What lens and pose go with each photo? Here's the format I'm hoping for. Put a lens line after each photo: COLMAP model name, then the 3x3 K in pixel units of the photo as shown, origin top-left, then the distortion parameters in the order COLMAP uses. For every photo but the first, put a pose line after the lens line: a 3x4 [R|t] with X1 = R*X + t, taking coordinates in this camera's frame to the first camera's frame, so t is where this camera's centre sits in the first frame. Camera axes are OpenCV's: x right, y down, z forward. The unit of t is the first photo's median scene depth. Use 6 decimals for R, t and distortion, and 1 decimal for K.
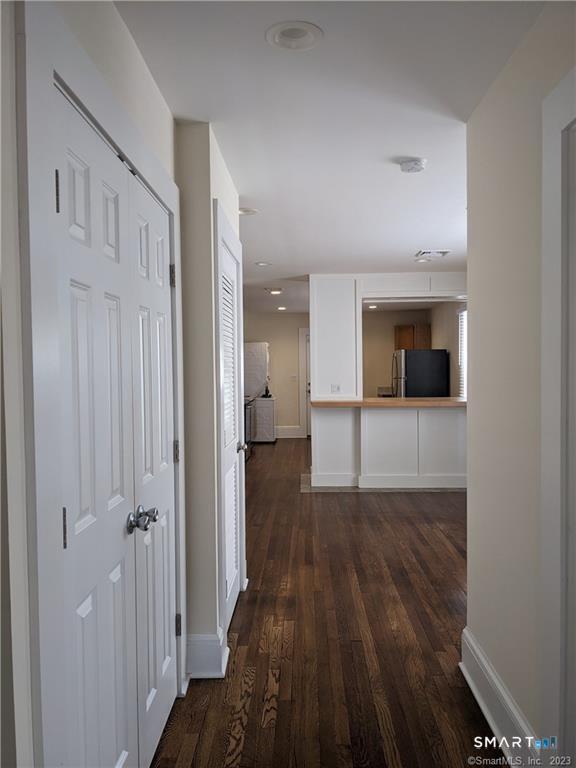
lens RADIAL K [[605.6, 0, 281.5], [0, 605.6, 389.3], [0, 0, 1]] dist [0.063305, -0.092165]
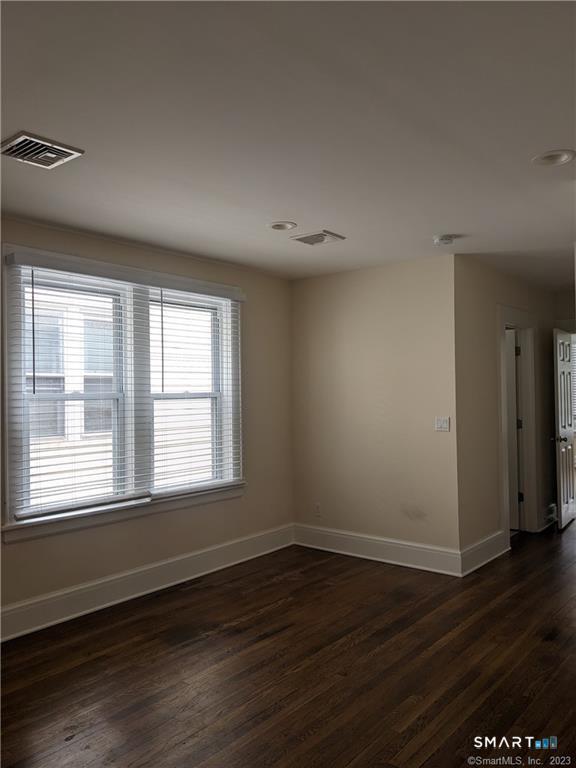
lens RADIAL K [[605.6, 0, 286.9], [0, 605.6, 388.2], [0, 0, 1]] dist [0.063305, -0.092165]
pose [[-0.798853, 0.029955, 0.600780, -0.134055], [0.045462, 0.998909, 0.010644, -0.037448], [-0.599806, 0.035816, -0.799344, 1.043507]]
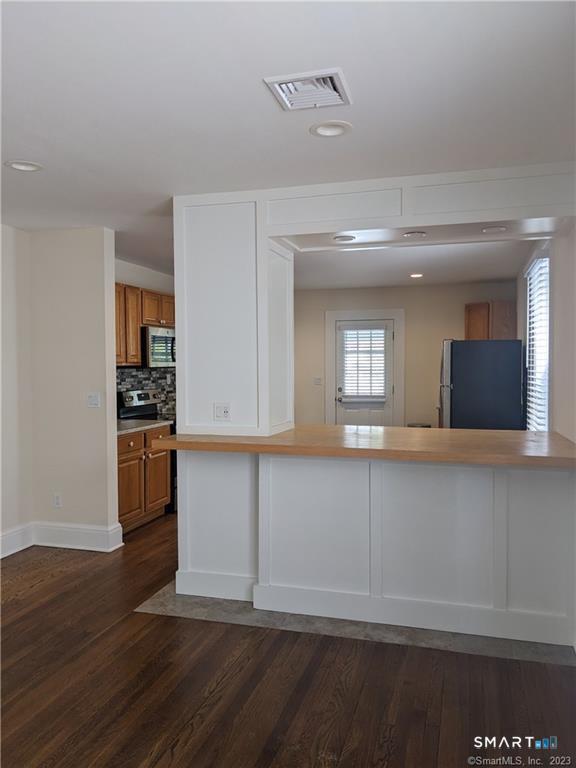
lens RADIAL K [[605.6, 0, 286.2], [0, 605.6, 382.3], [0, 0, 1]] dist [0.063305, -0.092165]
pose [[0.968326, 0.016325, -0.249154, 0.278870], [-0.016750, 0.999860, 0.000413, -0.028456], [0.249125, 0.003774, 0.968464, 0.508218]]
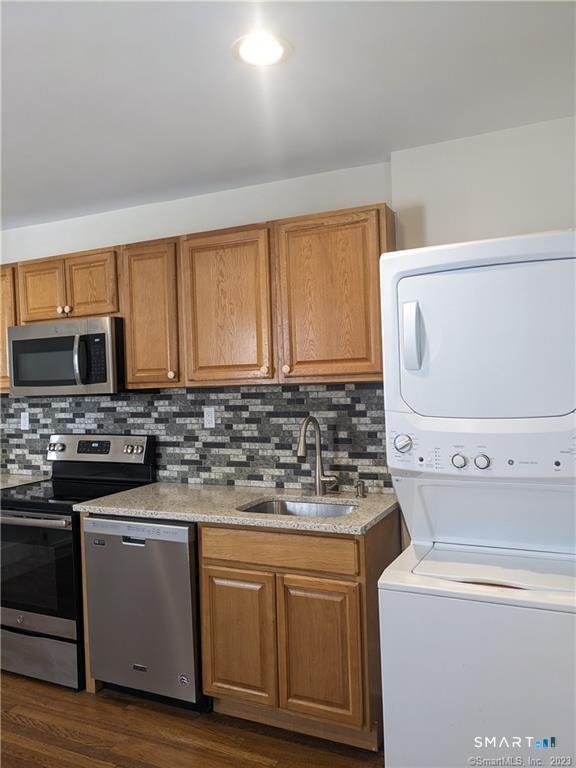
lens RADIAL K [[605.6, 0, 291.6], [0, 605.6, 383.0], [0, 0, 1]] dist [0.063305, -0.092165]
pose [[-0.399024, 0.028090, -0.916510, 0.244753], [0.003712, 0.999572, 0.029020, -0.070146], [0.916933, 0.008177, -0.398957, 1.681230]]
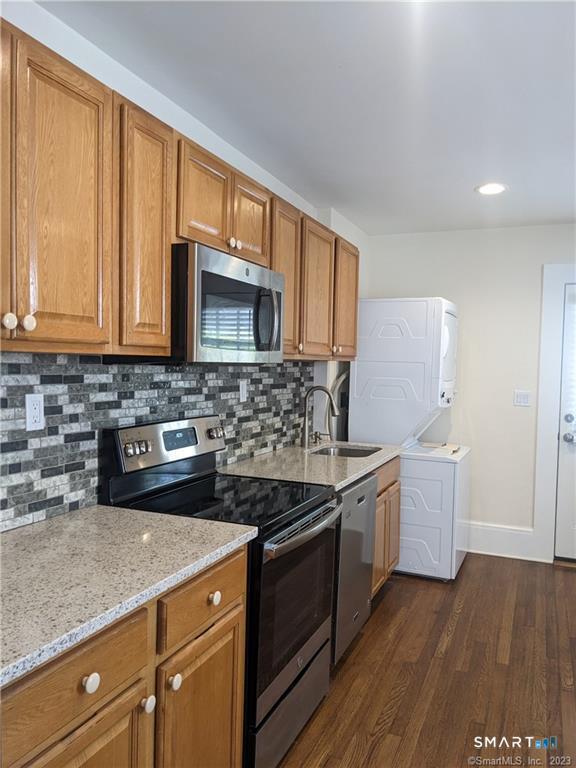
lens RADIAL K [[605.6, 0, 286.2], [0, 605.6, 383.9], [0, 0, 1]] dist [0.063305, -0.092165]
pose [[0.934421, 0.047306, -0.353015, 0.028452], [-0.048594, 0.998805, 0.005218, -0.039257], [0.352840, 0.012278, 0.935603, 1.022528]]
